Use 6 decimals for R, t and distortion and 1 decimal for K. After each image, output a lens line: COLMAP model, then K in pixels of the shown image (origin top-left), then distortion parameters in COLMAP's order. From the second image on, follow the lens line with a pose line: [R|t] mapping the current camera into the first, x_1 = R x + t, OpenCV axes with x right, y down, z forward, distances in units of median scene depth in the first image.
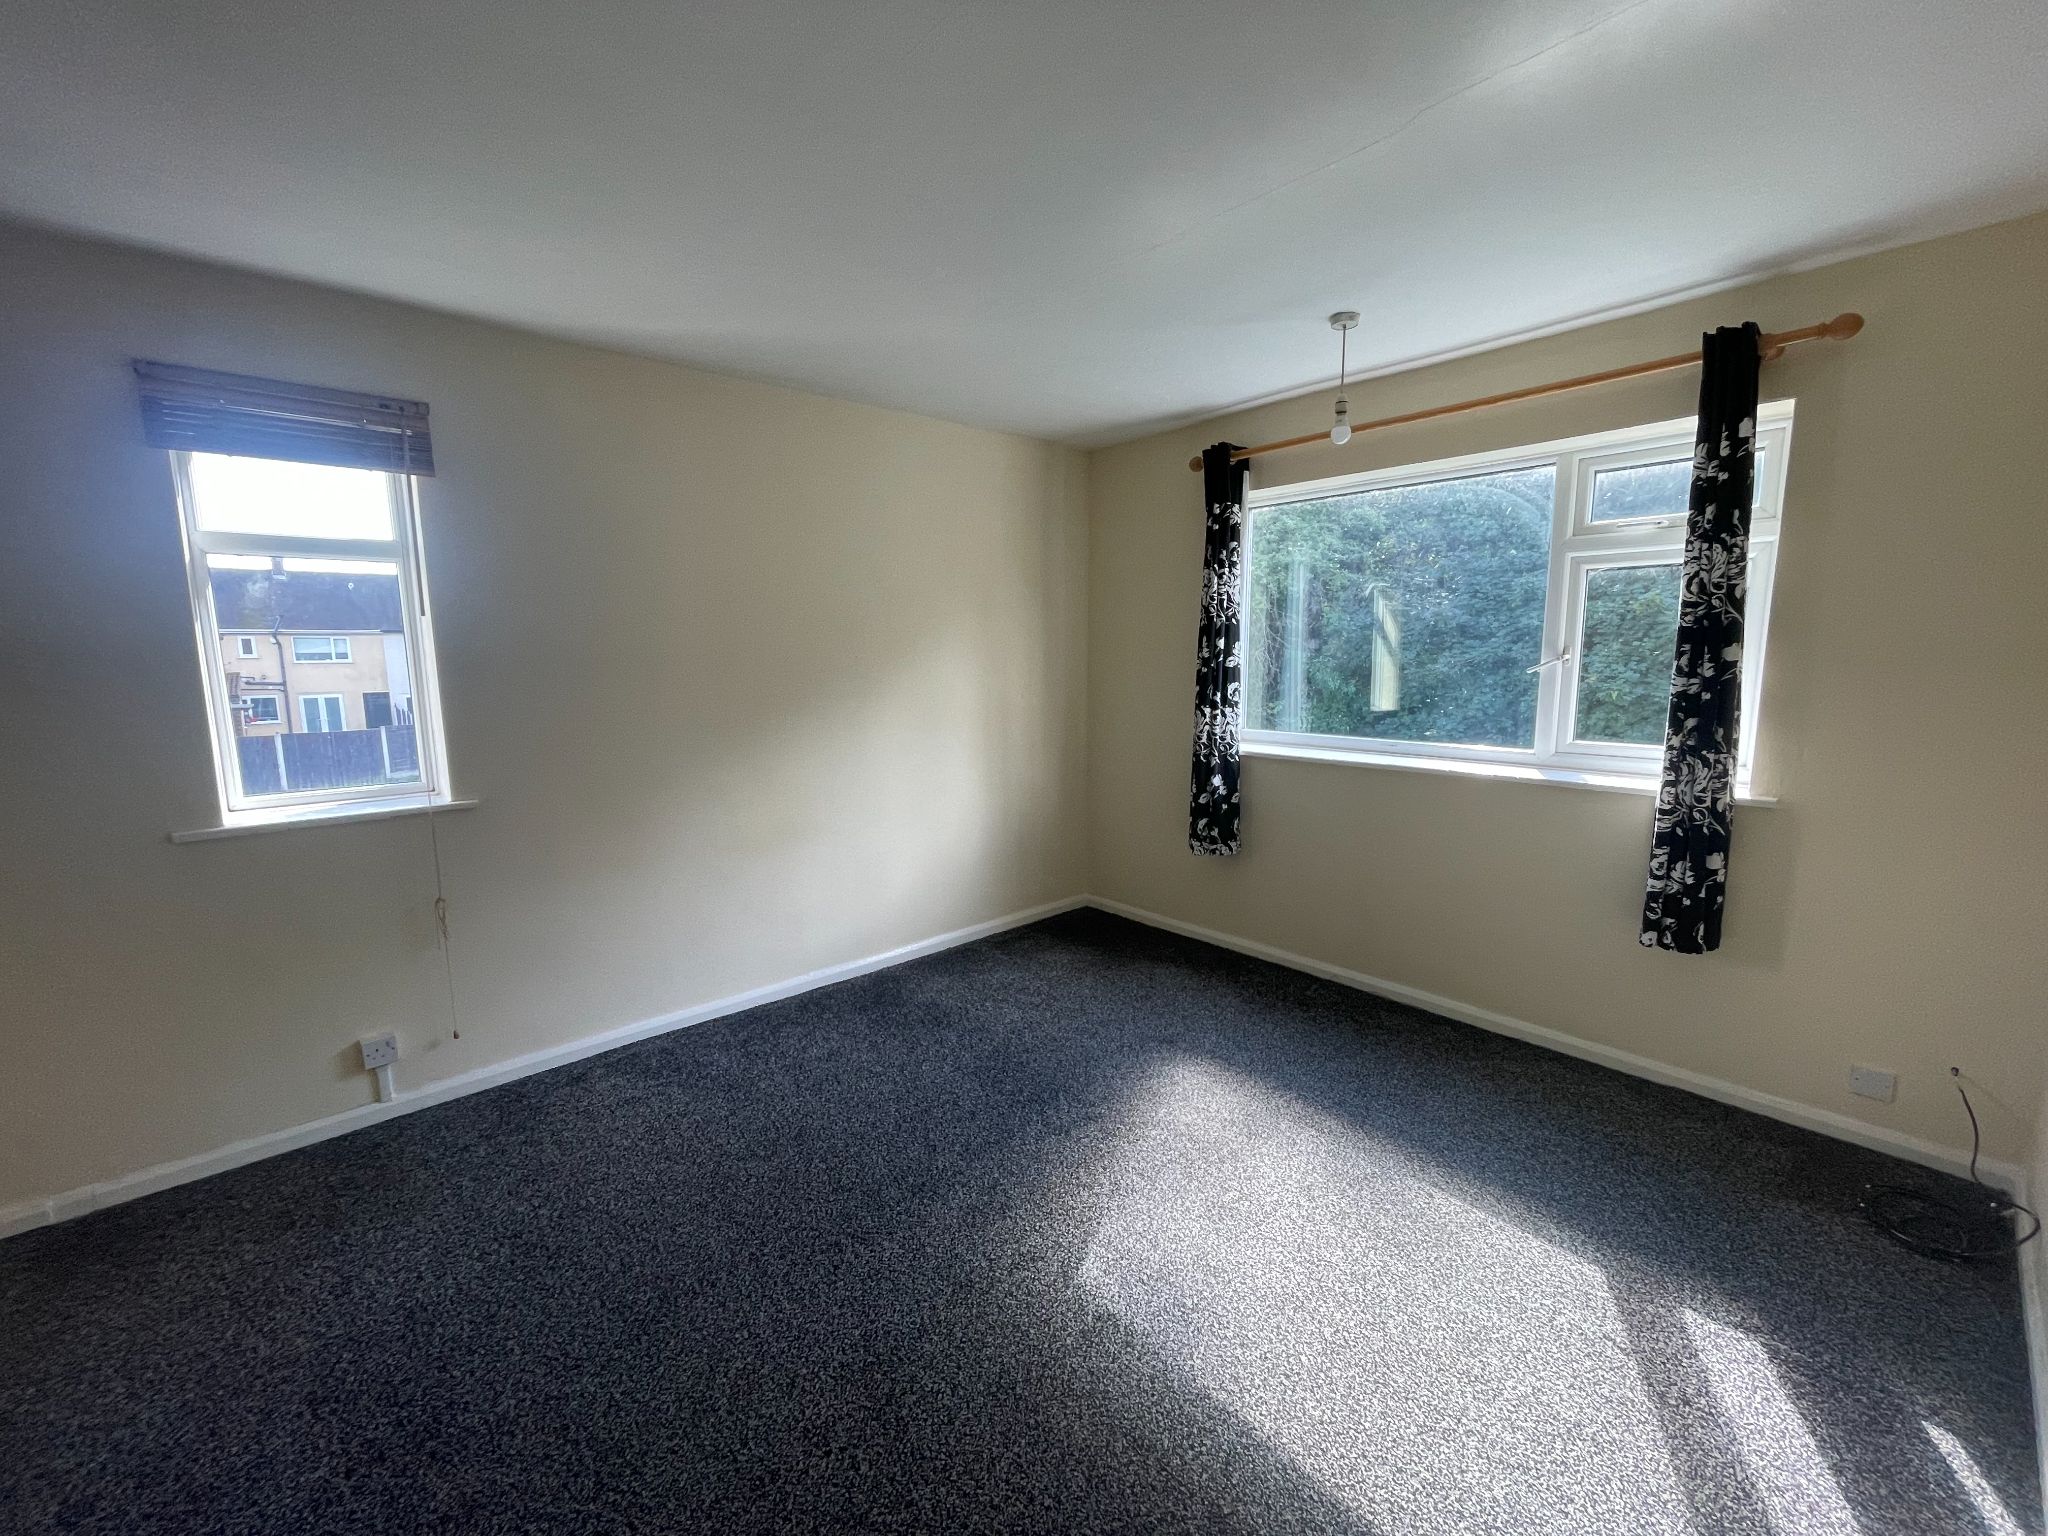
lens RADIAL K [[832.0, 0, 1031.1], [0, 832.0, 764.9], [0, 0, 1]] dist [0.001228, -0.000913]
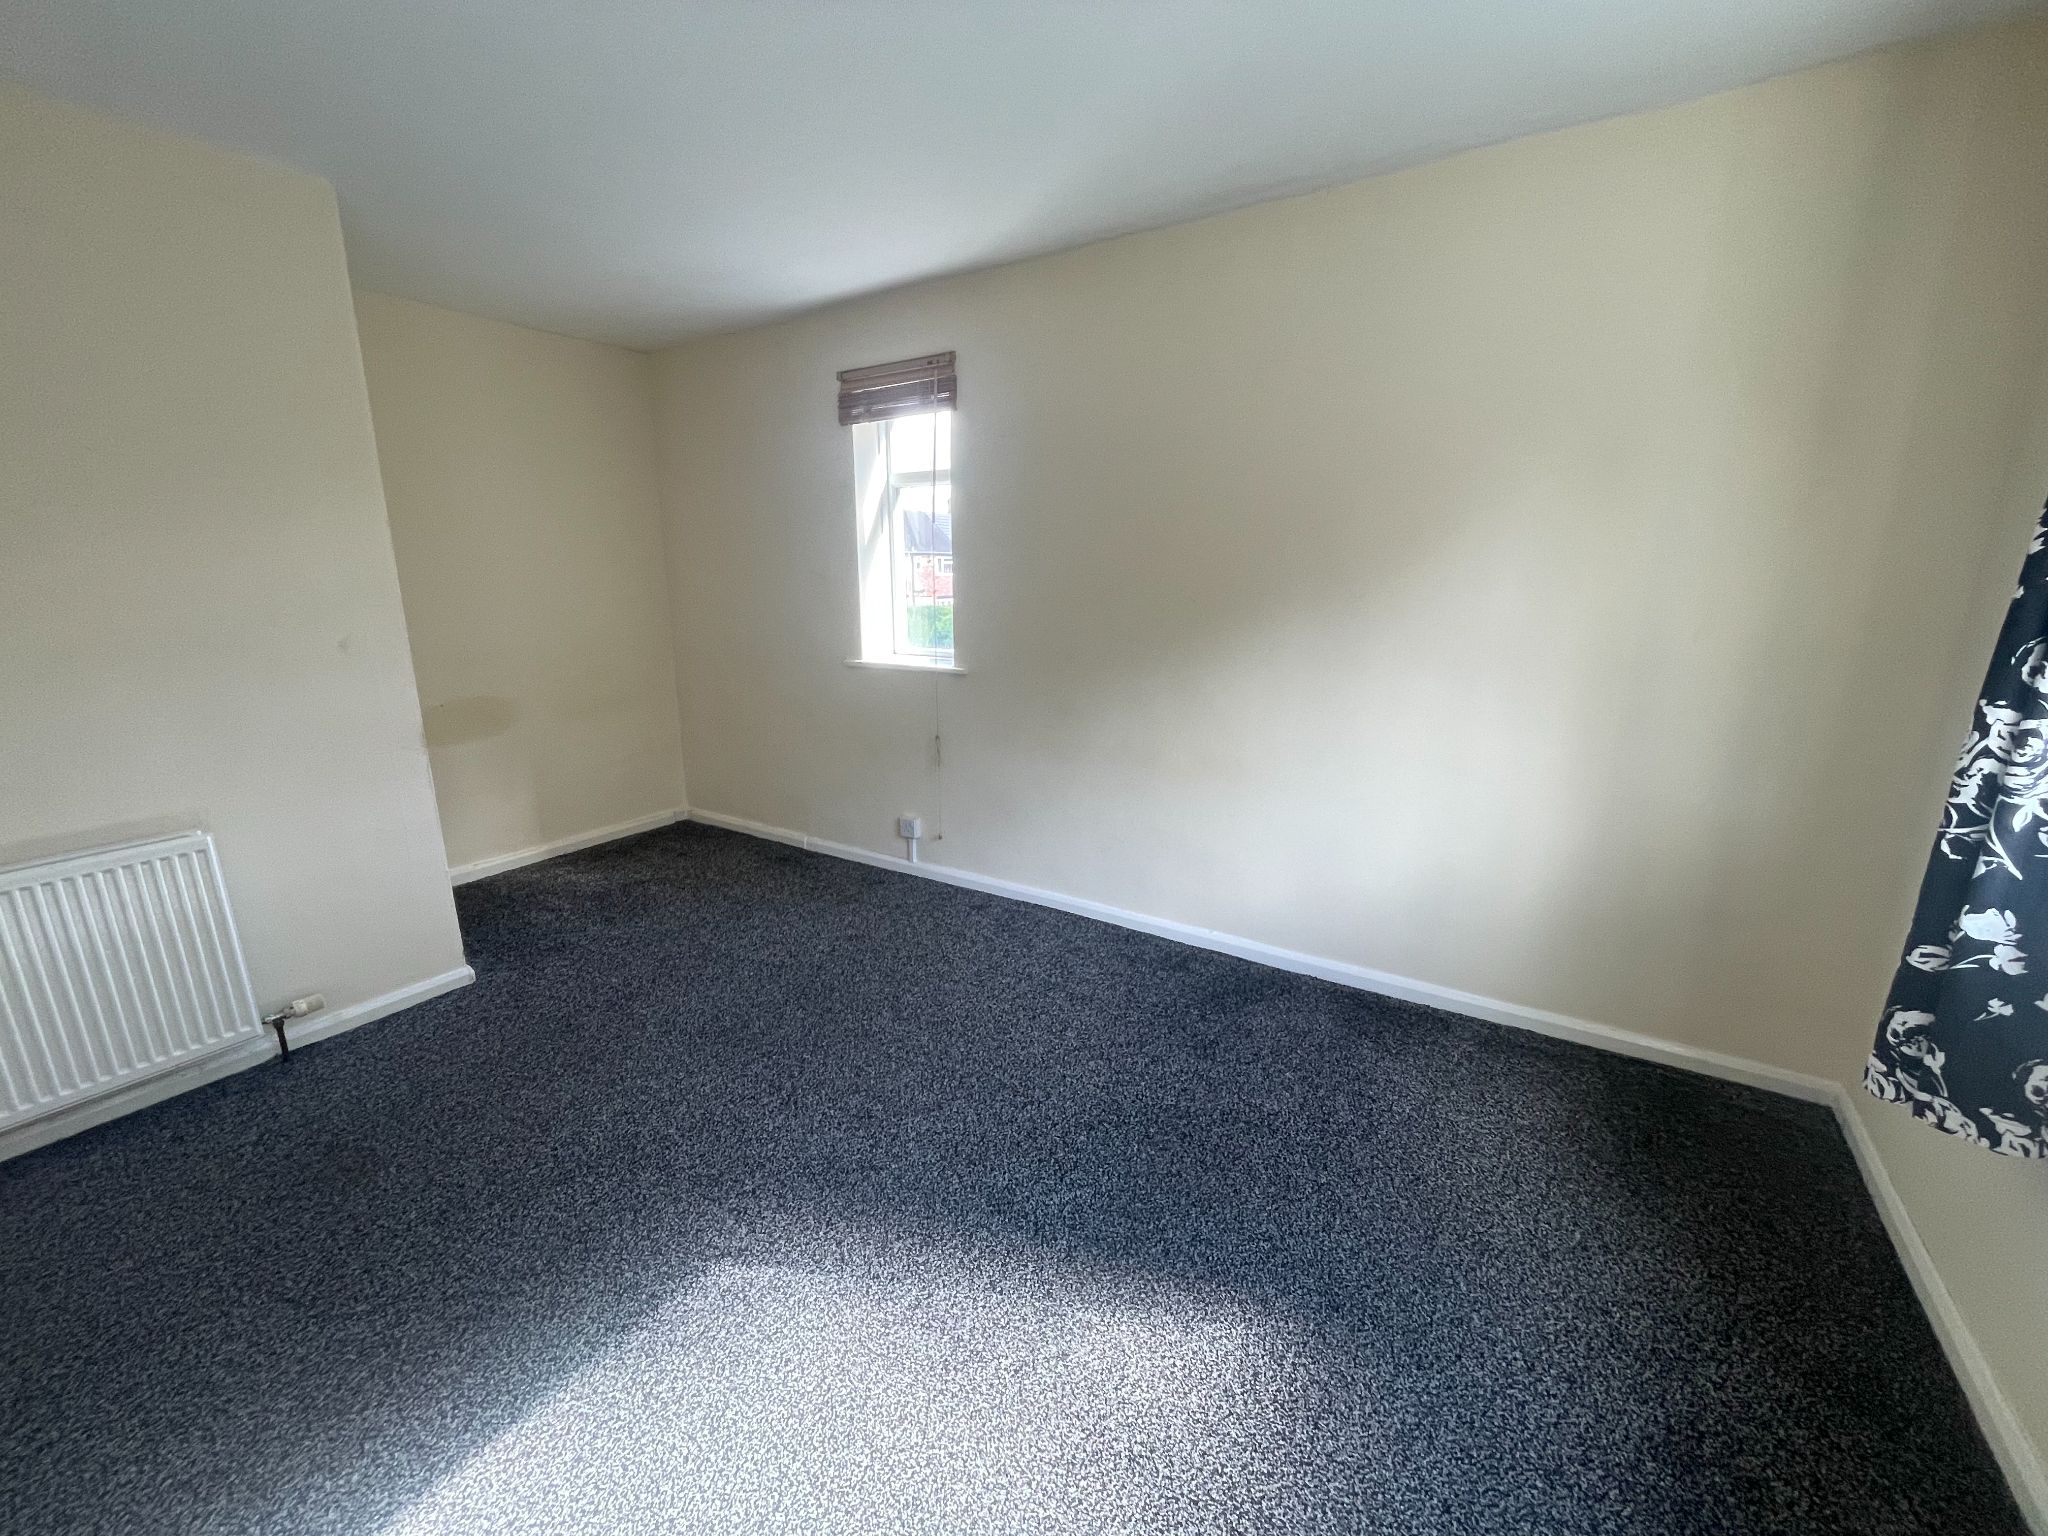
lens RADIAL K [[832.0, 0, 1033.6], [0, 832.0, 777.2], [0, 0, 1]] dist [0.001228, -0.000913]
pose [[0.255033, 0.240785, -0.936473, 0.559828], [-0.137257, 0.967706, 0.211436, -0.076031], [0.957141, 0.074614, 0.279846, 0.691346]]
